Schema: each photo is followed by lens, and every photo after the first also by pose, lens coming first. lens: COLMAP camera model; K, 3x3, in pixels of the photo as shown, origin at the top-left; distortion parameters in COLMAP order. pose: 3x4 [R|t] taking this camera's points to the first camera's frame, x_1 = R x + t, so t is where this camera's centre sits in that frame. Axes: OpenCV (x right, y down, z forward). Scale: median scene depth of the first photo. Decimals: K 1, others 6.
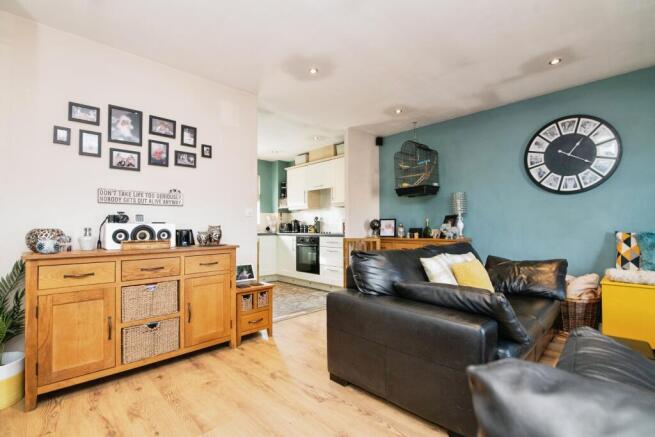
lens RADIAL K [[302.3, 0, 322.7], [0, 302.3, 221.3], [0, 0, 1]] dist [-0.013907, 0.000473]
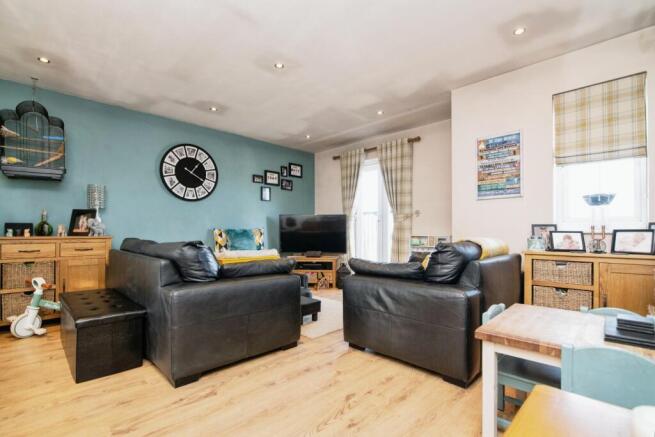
lens RADIAL K [[302.3, 0, 328.4], [0, 302.3, 233.5], [0, 0, 1]] dist [-0.013907, 0.000473]
pose [[-0.016149, -0.000223, 0.999870, -0.585624], [-0.026312, 0.999654, -0.000202, 0.041550], [-0.999523, -0.026312, -0.016150, 0.393306]]
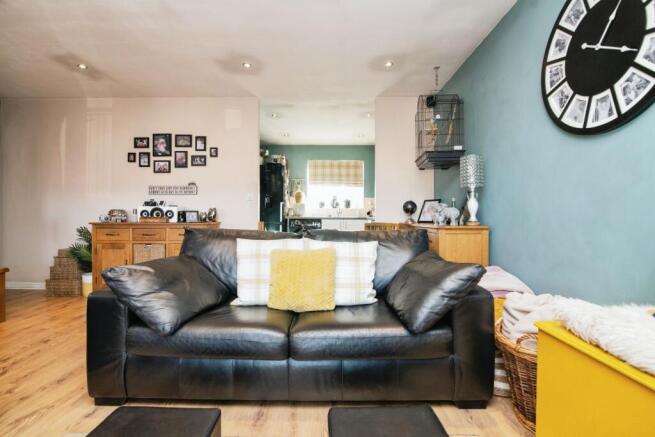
lens RADIAL K [[302.3, 0, 323.7], [0, 302.3, 217.7], [0, 0, 1]] dist [-0.013907, 0.000473]
pose [[0.709322, 0.012103, -0.704781, 0.868528], [0.008031, 0.999649, 0.025250, 0.026136], [0.704839, -0.023570, 0.708976, 0.378148]]
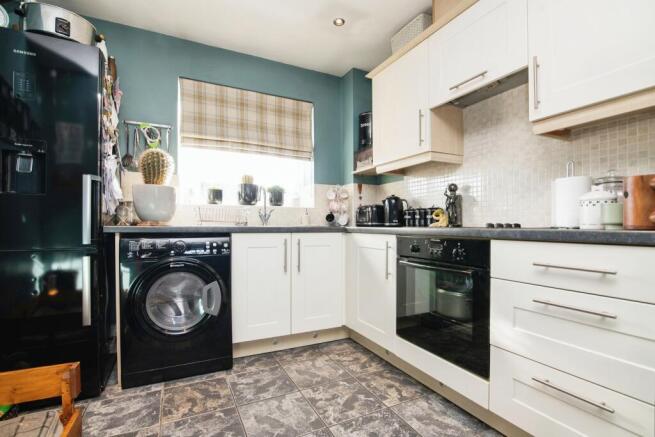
lens RADIAL K [[302.3, 0, 322.1], [0, 302.3, 224.9], [0, 0, 1]] dist [-0.013907, 0.000473]
pose [[0.954378, 0.006931, -0.298520, -0.119897], [-0.000826, 0.999788, 0.020573, 0.053969], [0.298600, -0.019388, 0.954181, 1.166737]]
